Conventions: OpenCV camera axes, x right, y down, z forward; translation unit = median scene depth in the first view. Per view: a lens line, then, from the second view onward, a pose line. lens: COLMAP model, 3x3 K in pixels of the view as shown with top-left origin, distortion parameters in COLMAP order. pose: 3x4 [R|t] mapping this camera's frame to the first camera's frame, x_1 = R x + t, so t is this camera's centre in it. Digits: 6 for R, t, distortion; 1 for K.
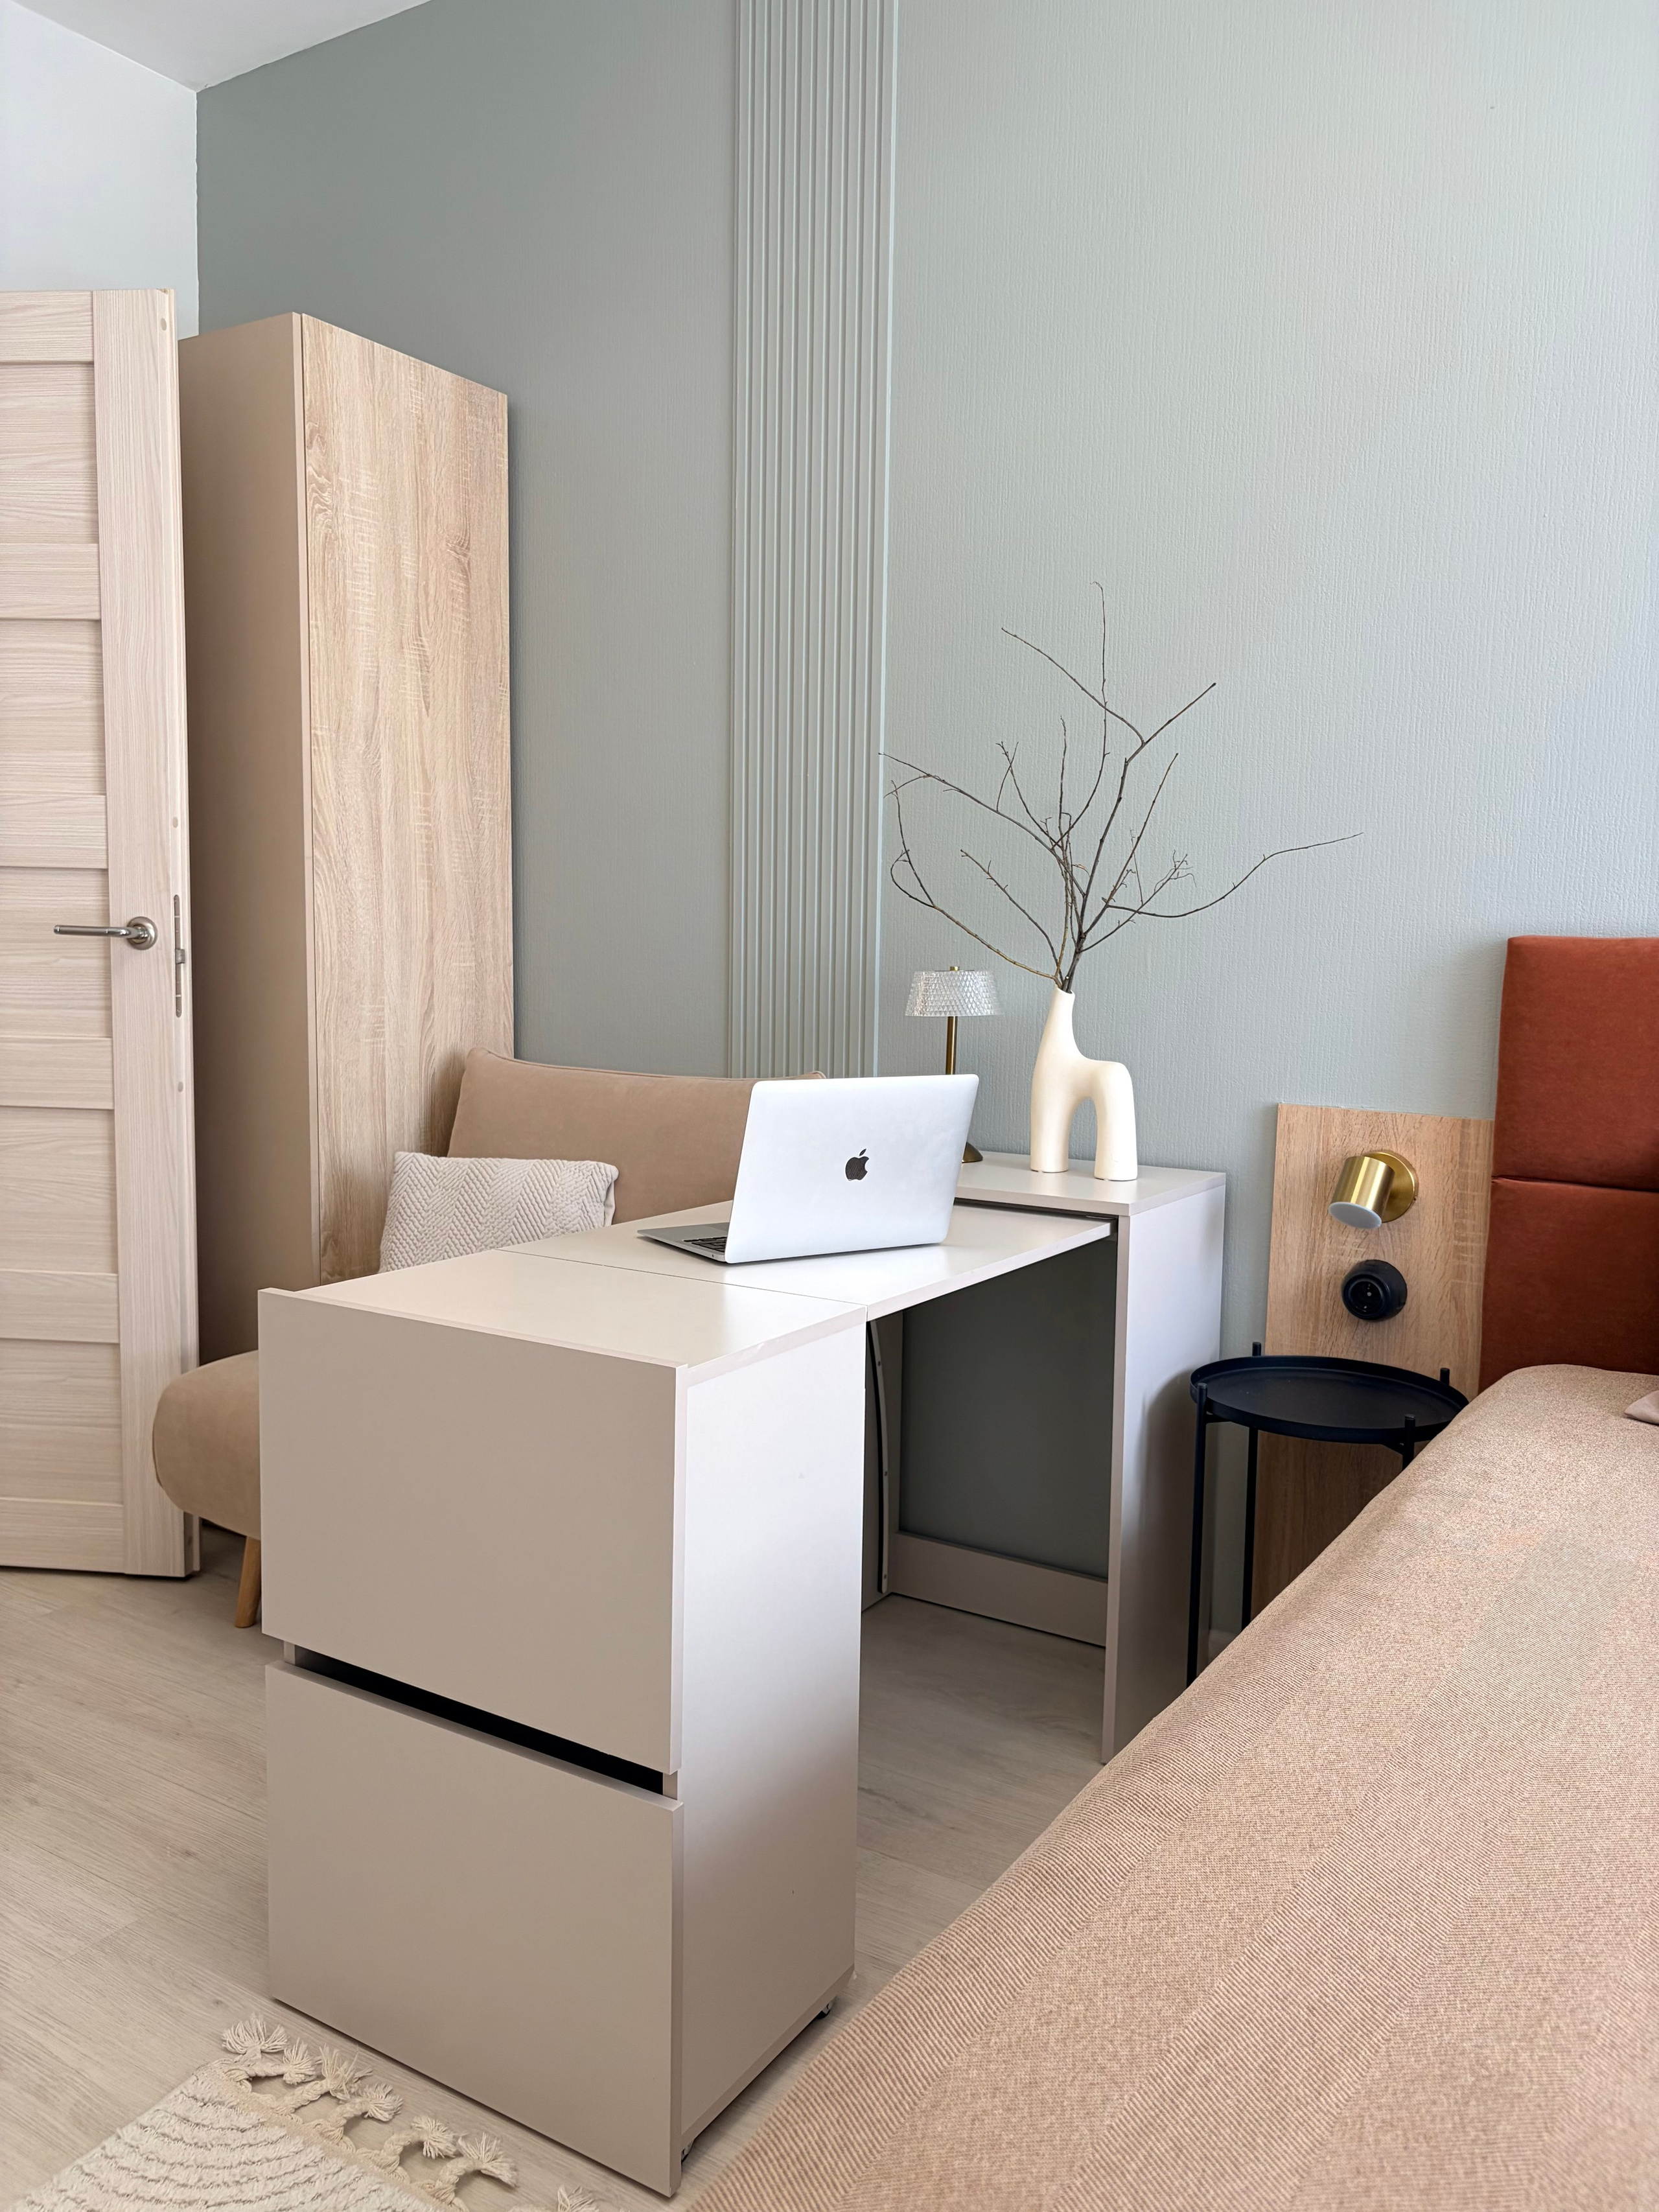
lens RADIAL K [[1656.4, 0, 832.4], [0, 1656.4, 1096.6], [0, 0, 1]] dist [0.035120, -0.049217]
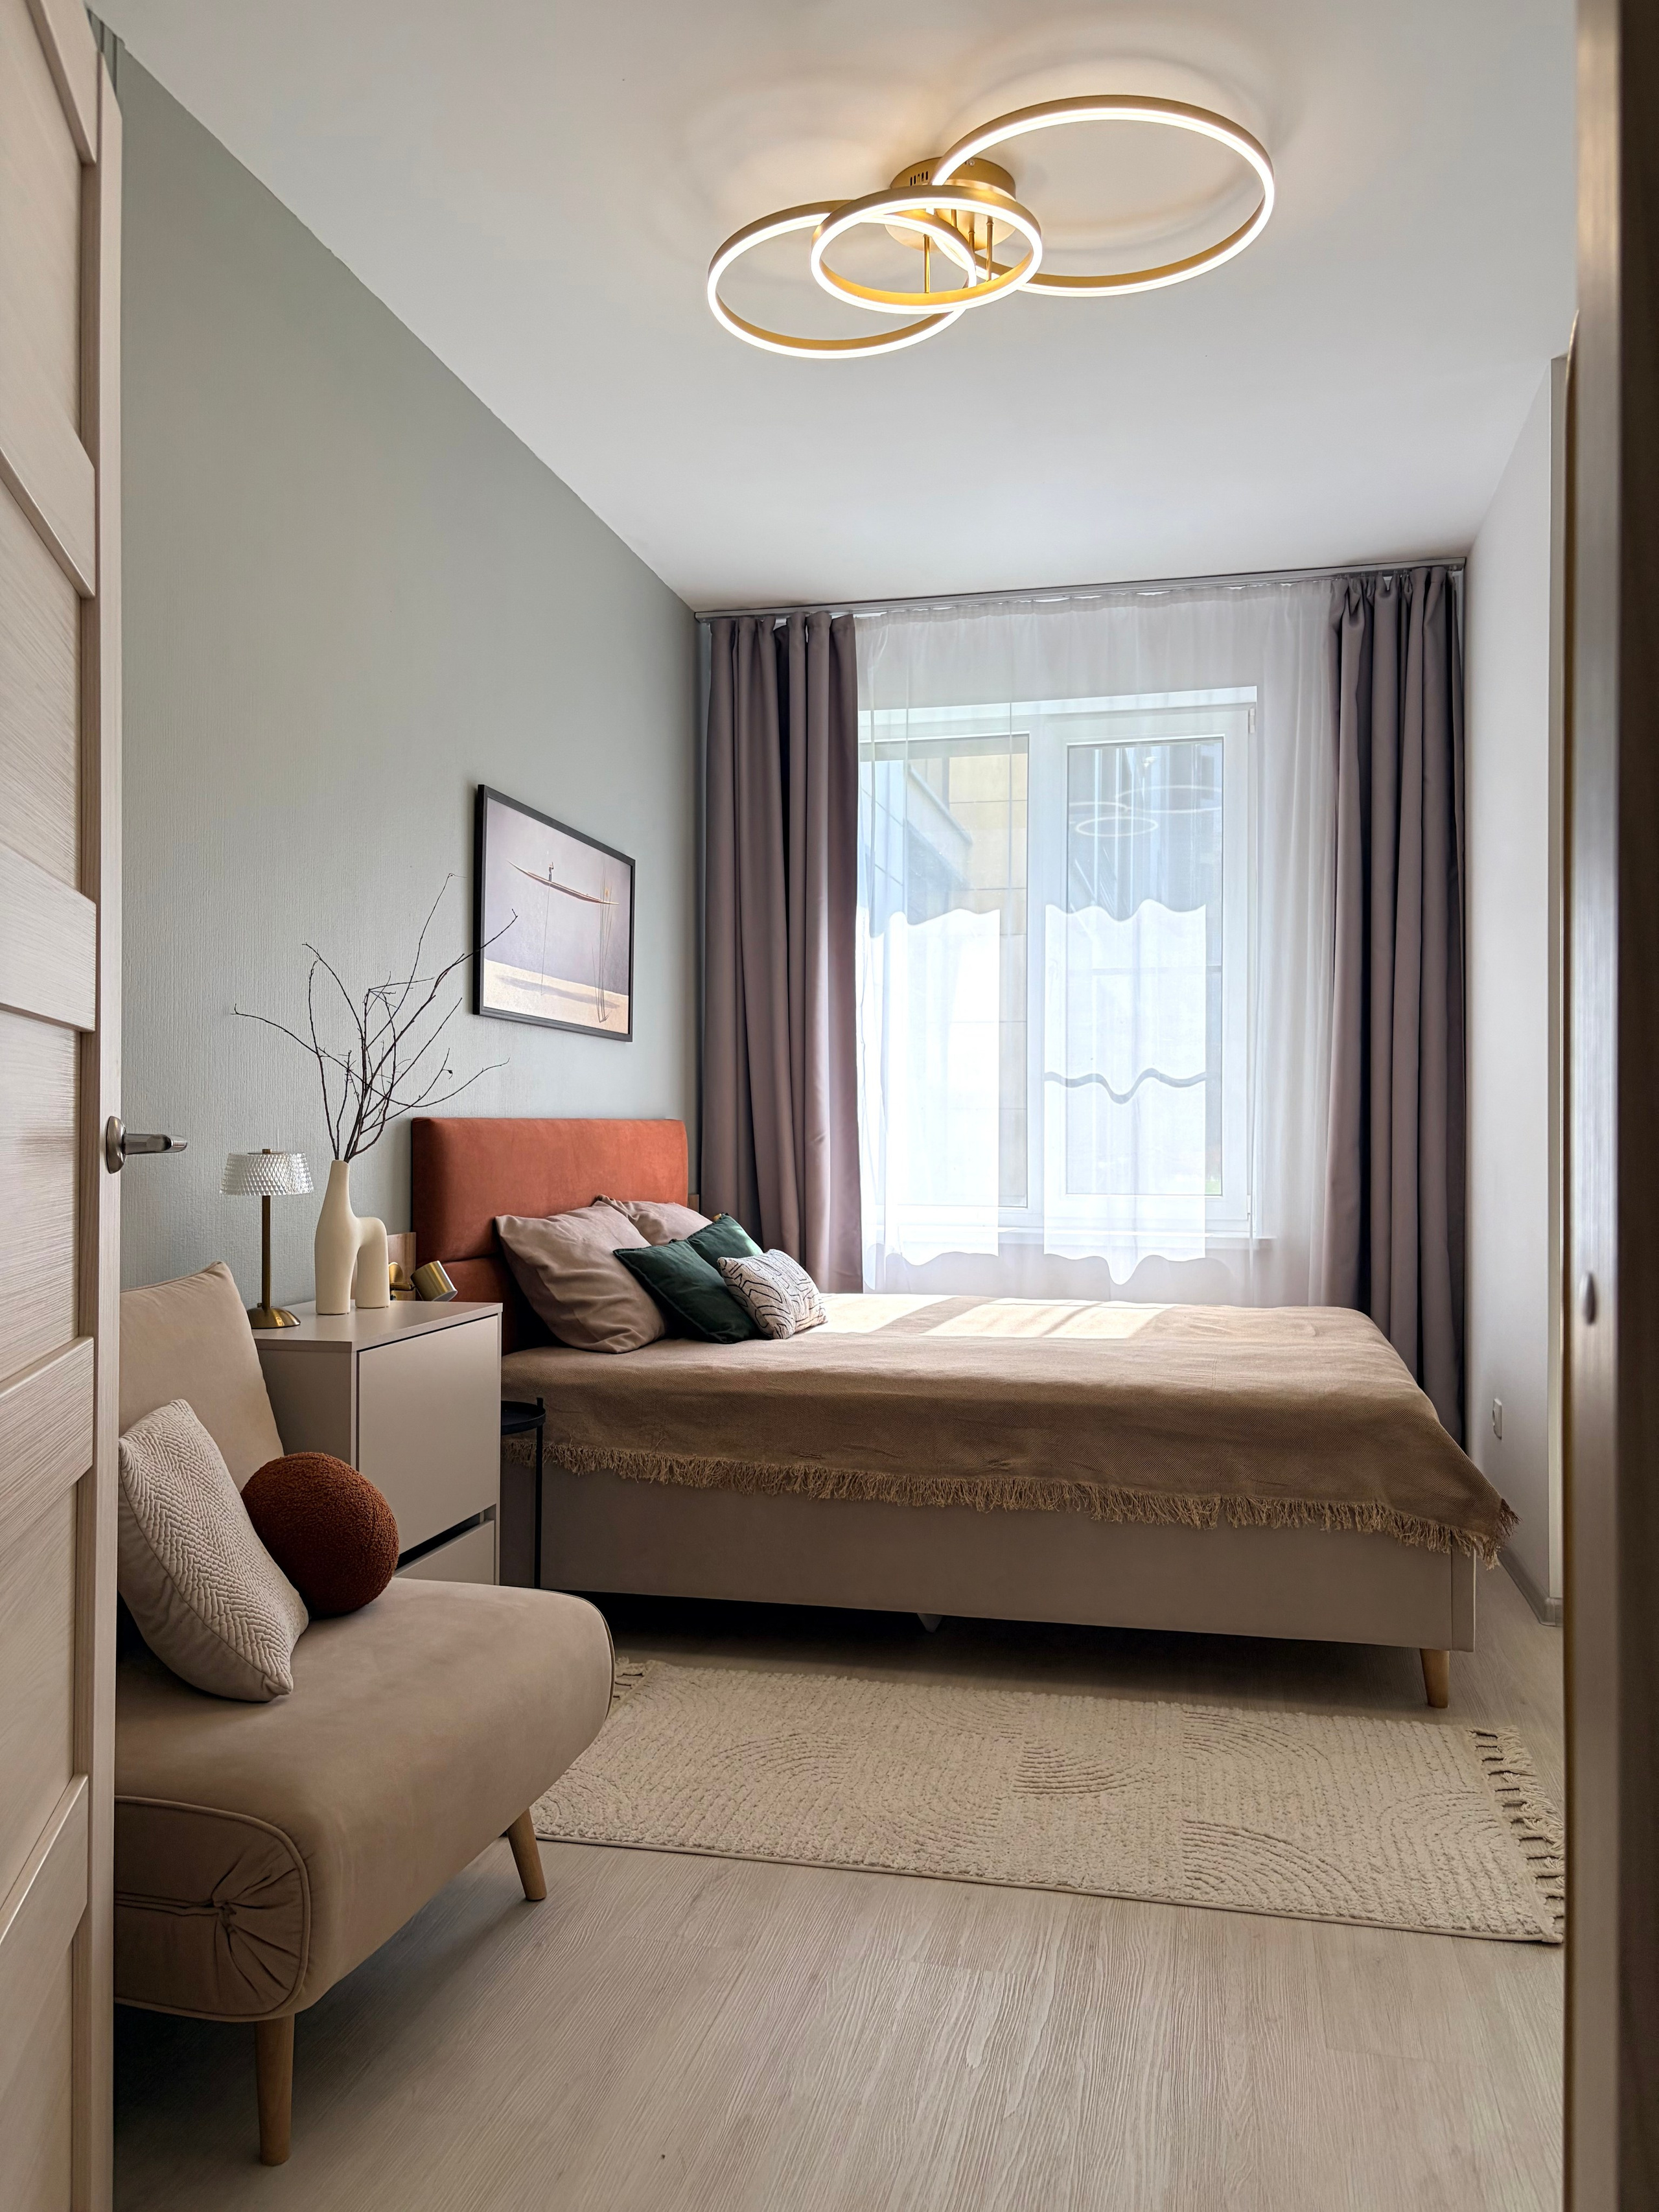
lens RADIAL K [[1656.4, 0, 832.4], [0, 1656.4, 1096.6], [0, 0, 1]] dist [0.035120, -0.049217]
pose [[-0.324542, -0.006028, 0.945852, -0.970282], [0.078012, 0.996402, 0.033118, -0.106826], [-0.942649, 0.084536, -0.322904, 0.876554]]
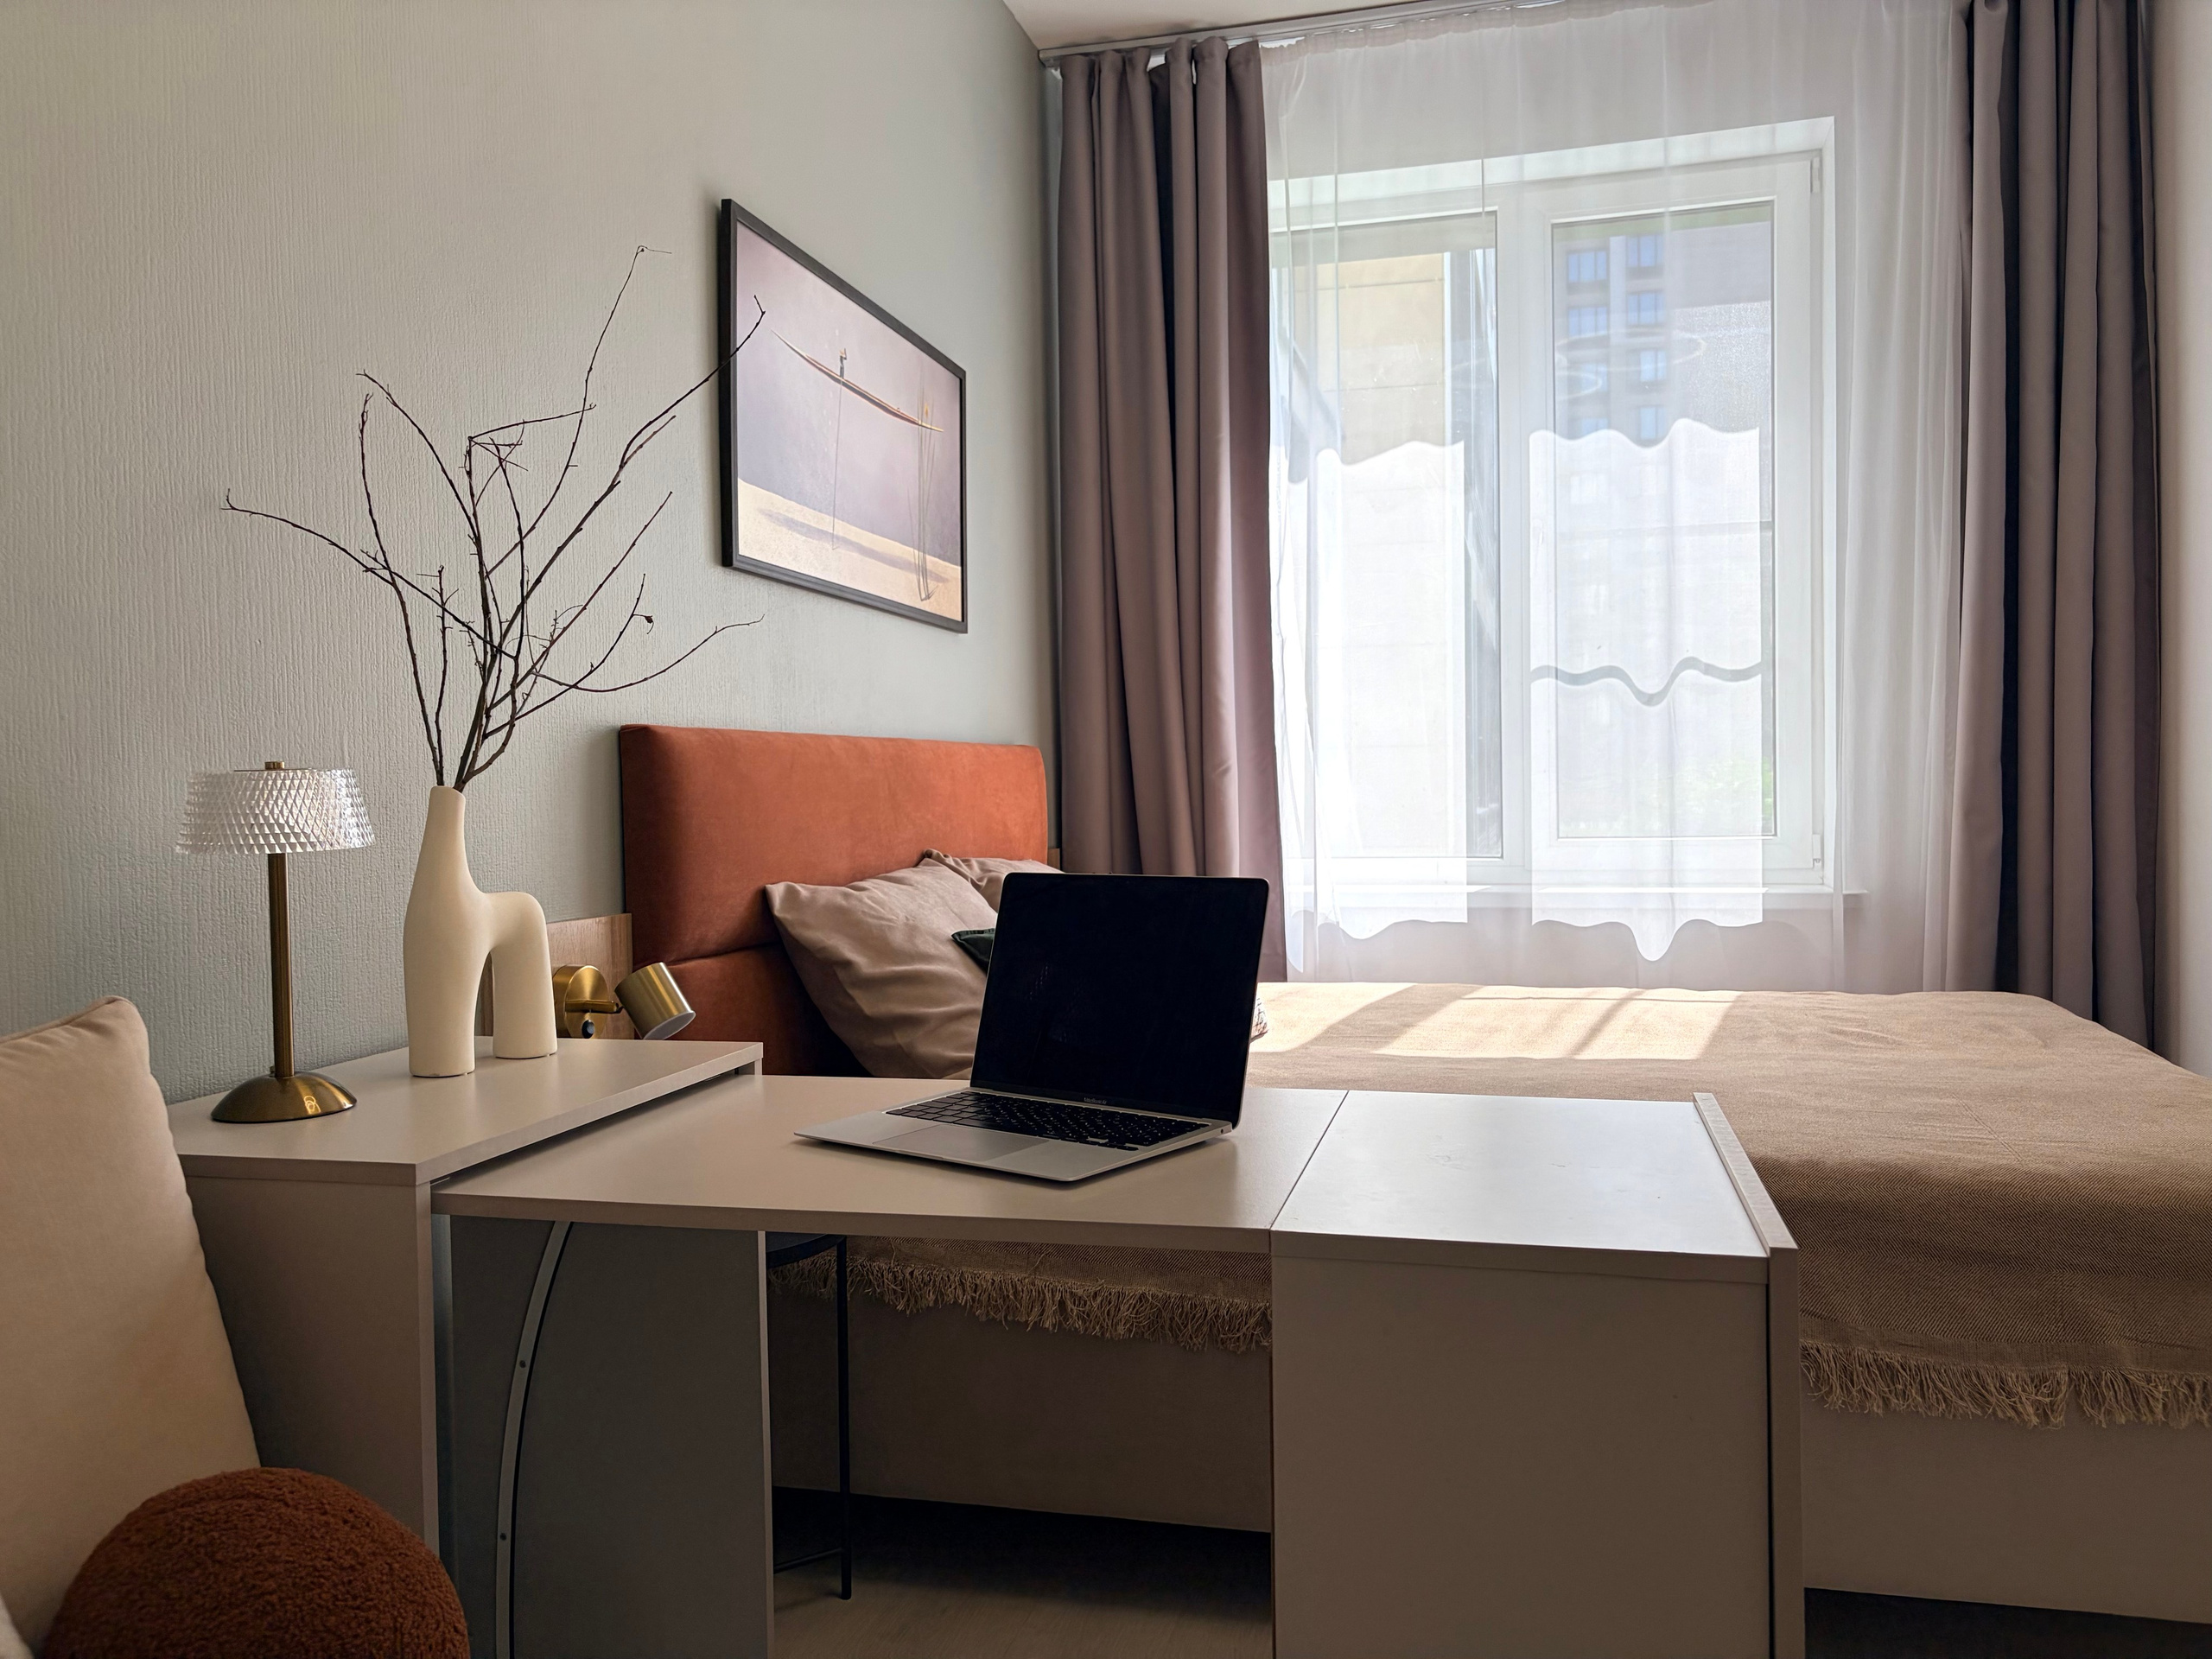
lens RADIAL K [[1709.9, 0, 1106.0], [0, 1709.9, 829.5], [0, 0, 1]] dist [-0.004375, -0.080899]
pose [[-0.293734, -0.043634, 0.954891, -0.506759], [0.099546, 0.992130, 0.075957, -0.064920], [-0.950690, 0.117366, -0.287078, 0.792362]]
